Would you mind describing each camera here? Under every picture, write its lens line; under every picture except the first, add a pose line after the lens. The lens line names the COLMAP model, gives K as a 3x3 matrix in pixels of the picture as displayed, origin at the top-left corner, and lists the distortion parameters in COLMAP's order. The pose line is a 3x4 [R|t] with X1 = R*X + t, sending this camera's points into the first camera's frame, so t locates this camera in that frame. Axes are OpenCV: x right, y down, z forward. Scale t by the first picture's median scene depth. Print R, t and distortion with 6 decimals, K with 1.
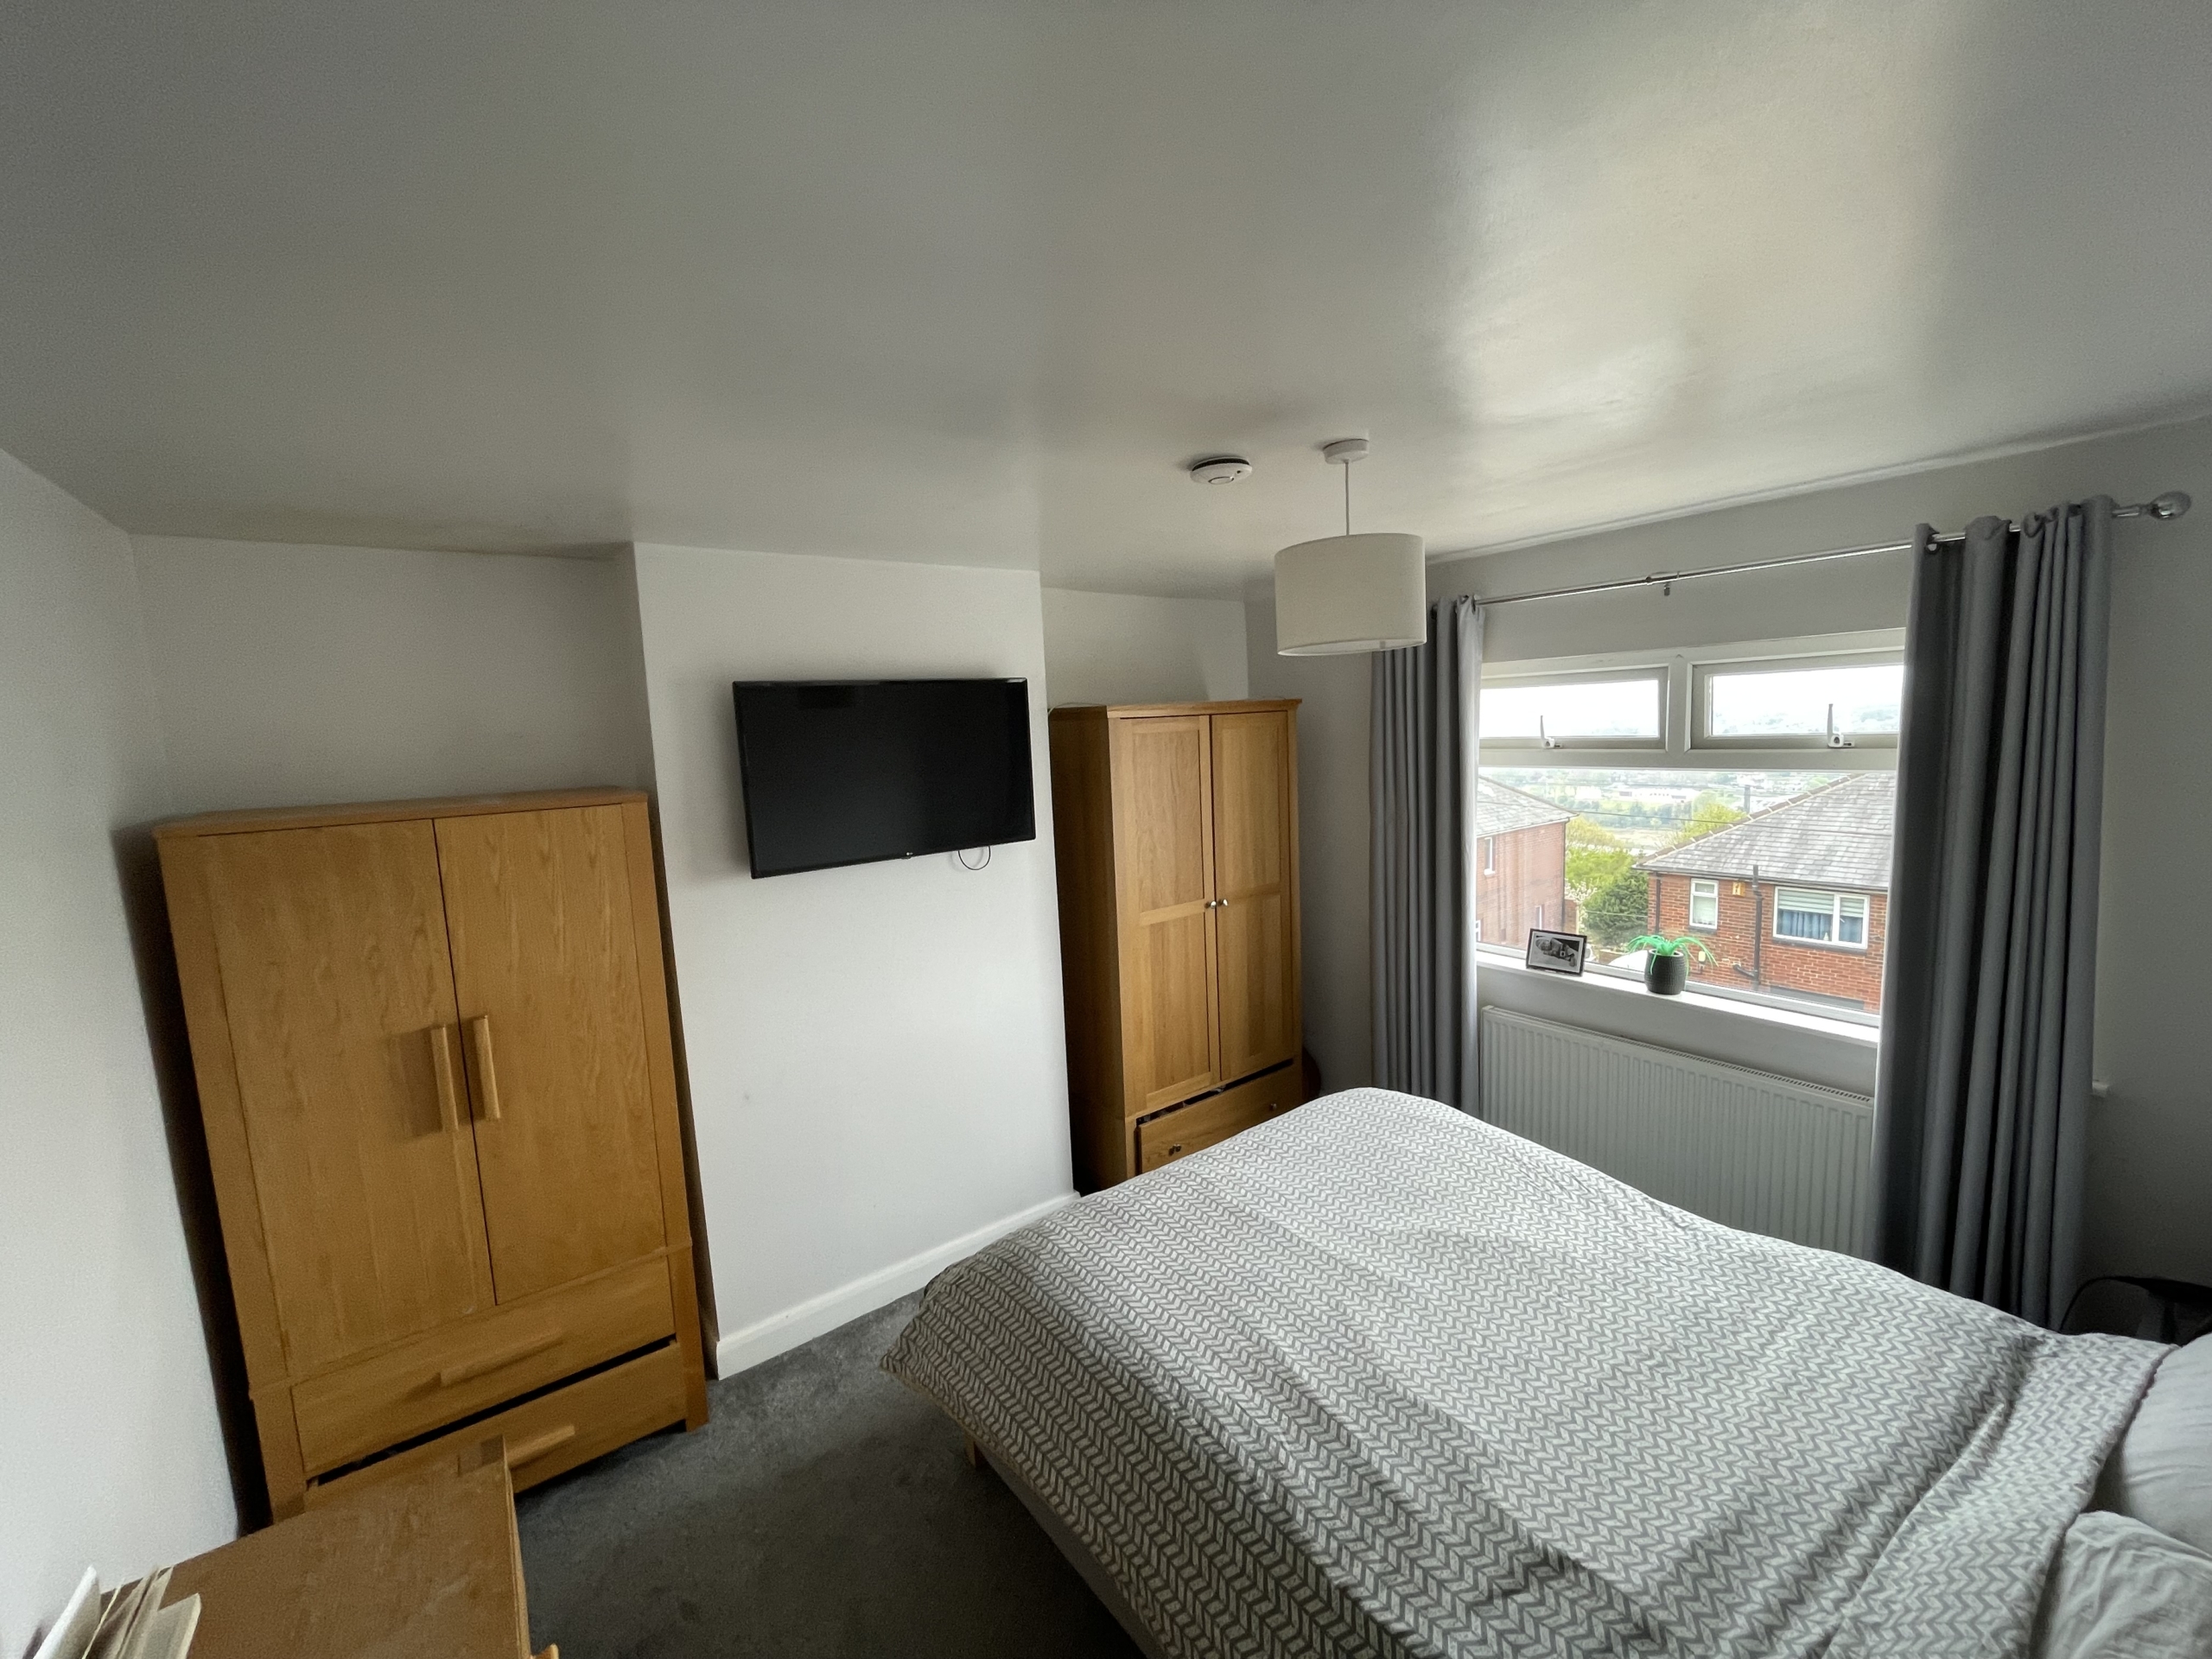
lens RADIAL K [[891.3, 0, 1105.3], [0, 891.3, 832.4], [0, 0, 1]] dist [-0.005418, -0.000218]
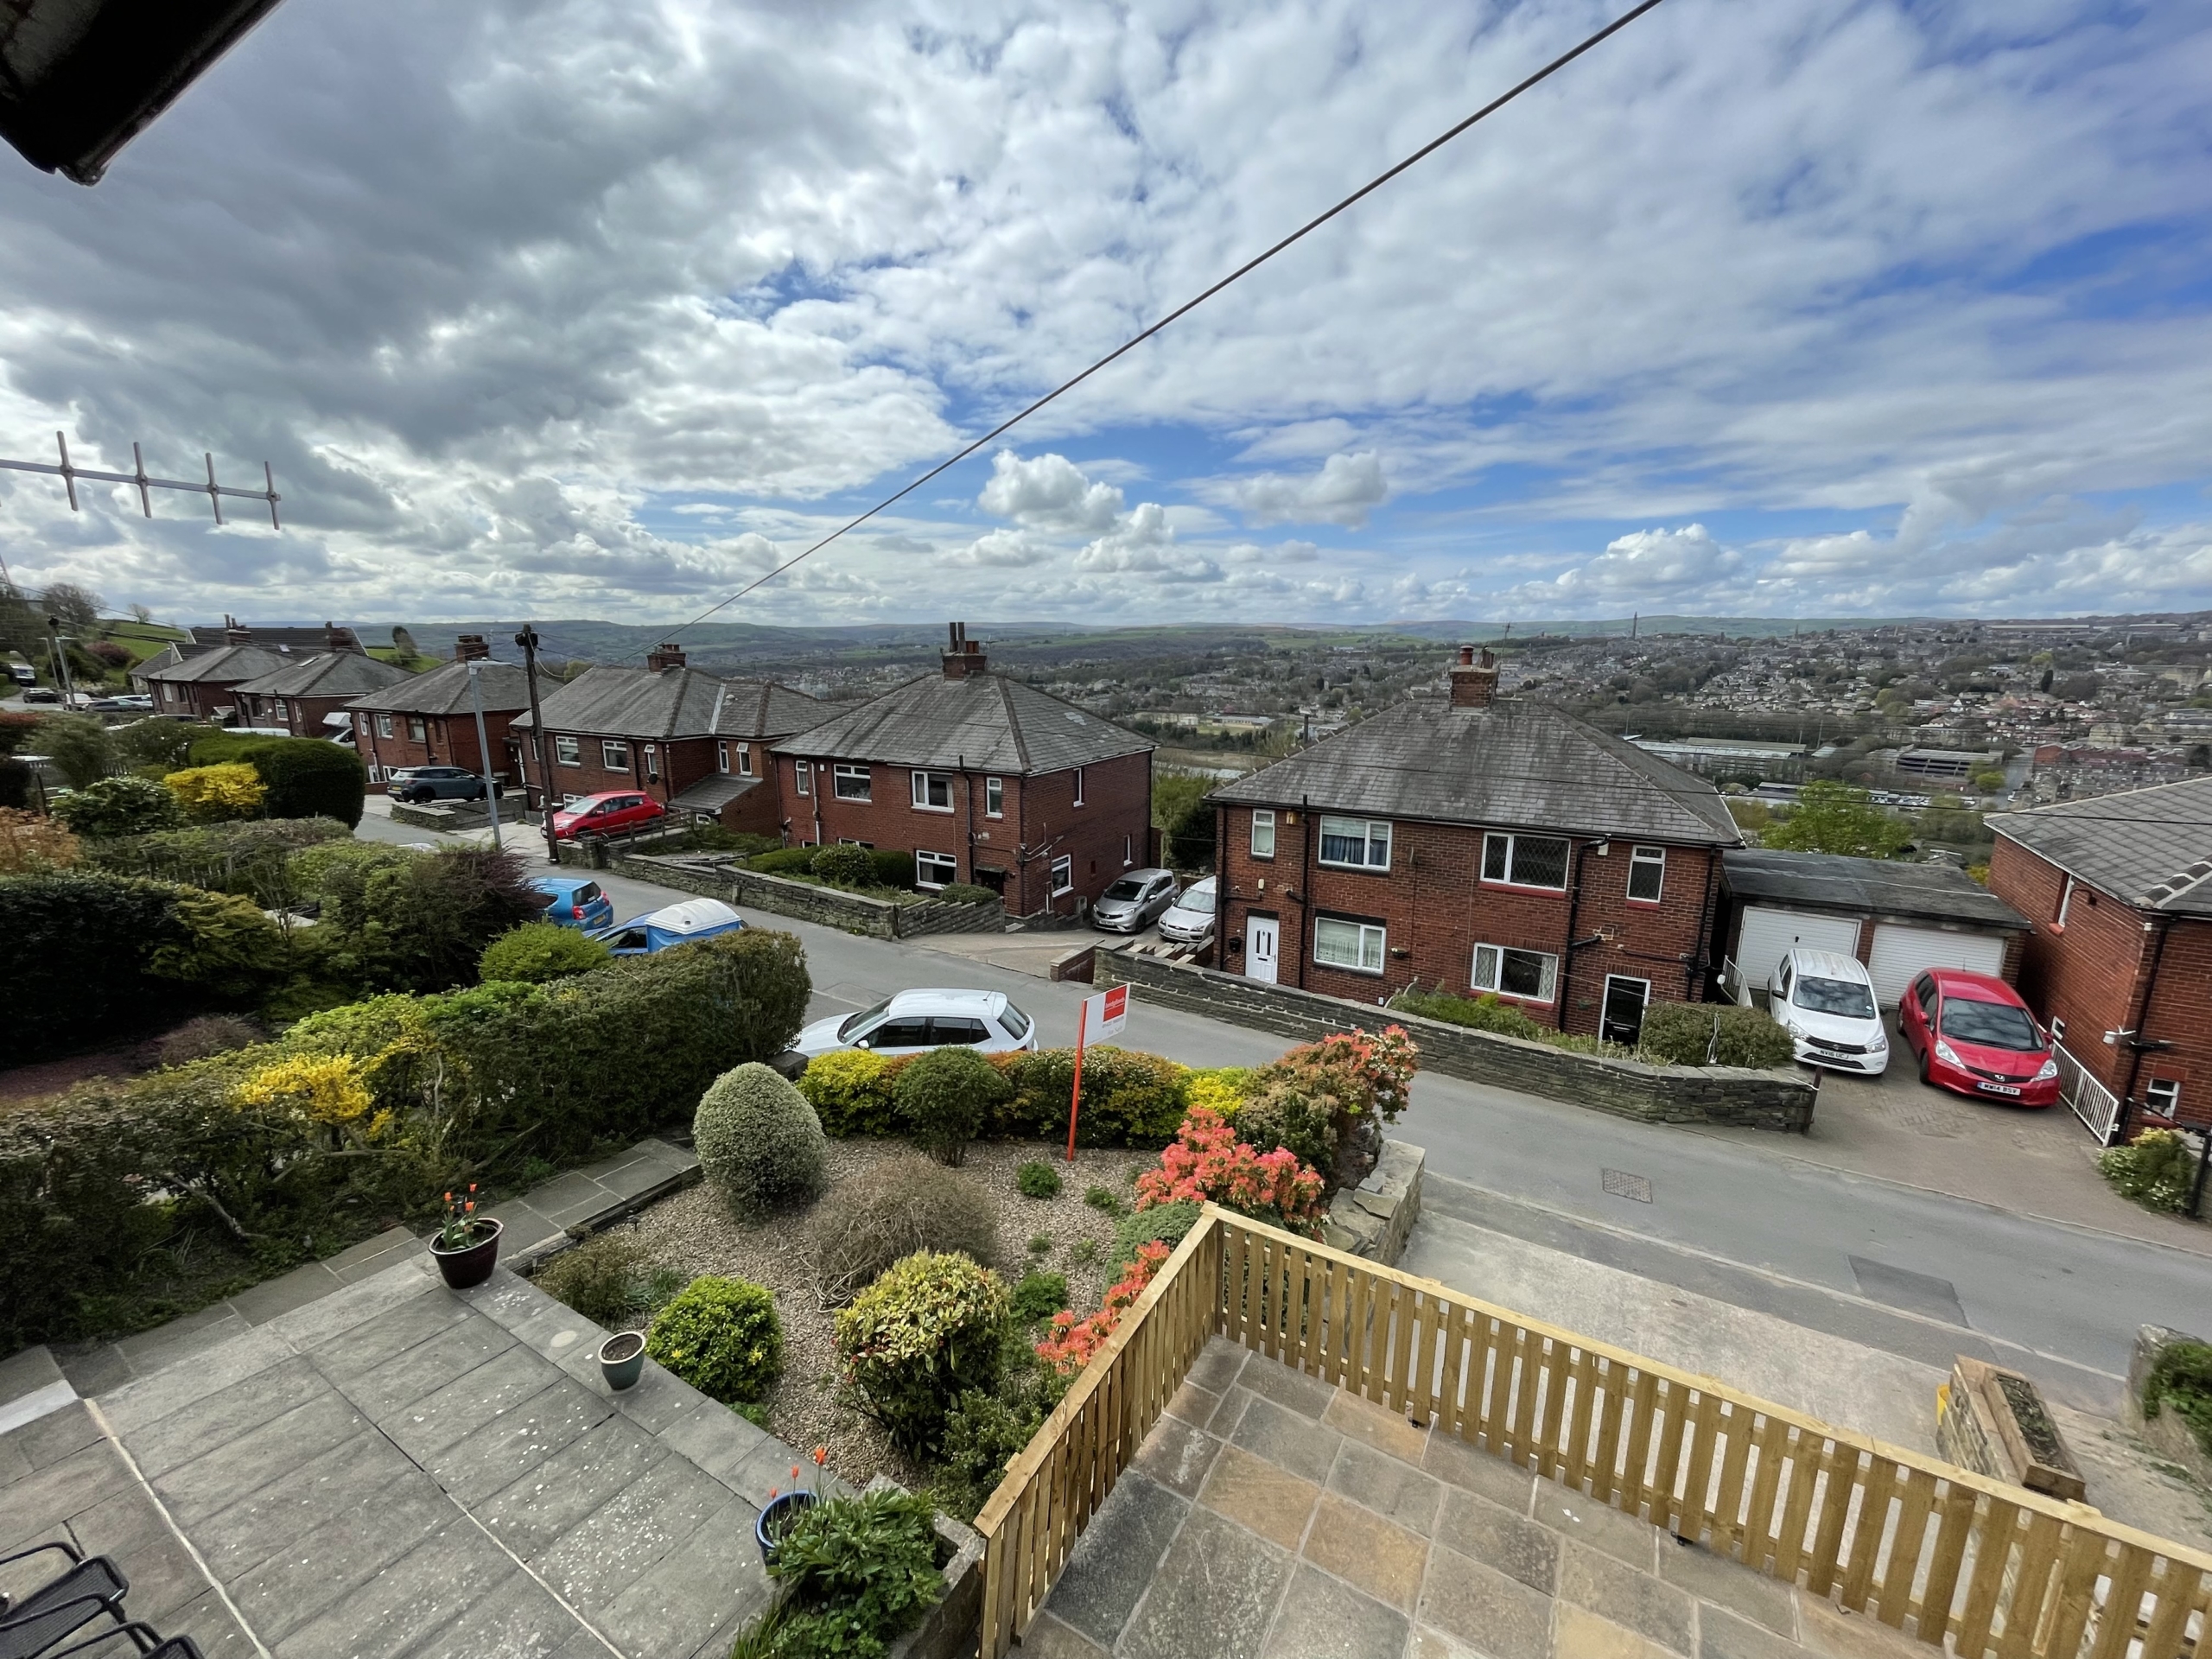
lens RADIAL K [[891.3, 0, 1108.0], [0, 891.3, 825.4], [0, 0, 1]] dist [-0.005418, -0.000218]
pose [[0.918495, -0.039213, 0.393485, 0.106748], [0.009136, 0.996910, 0.078020, -0.010132], [-0.395328, -0.068066, 0.916015, 0.131965]]
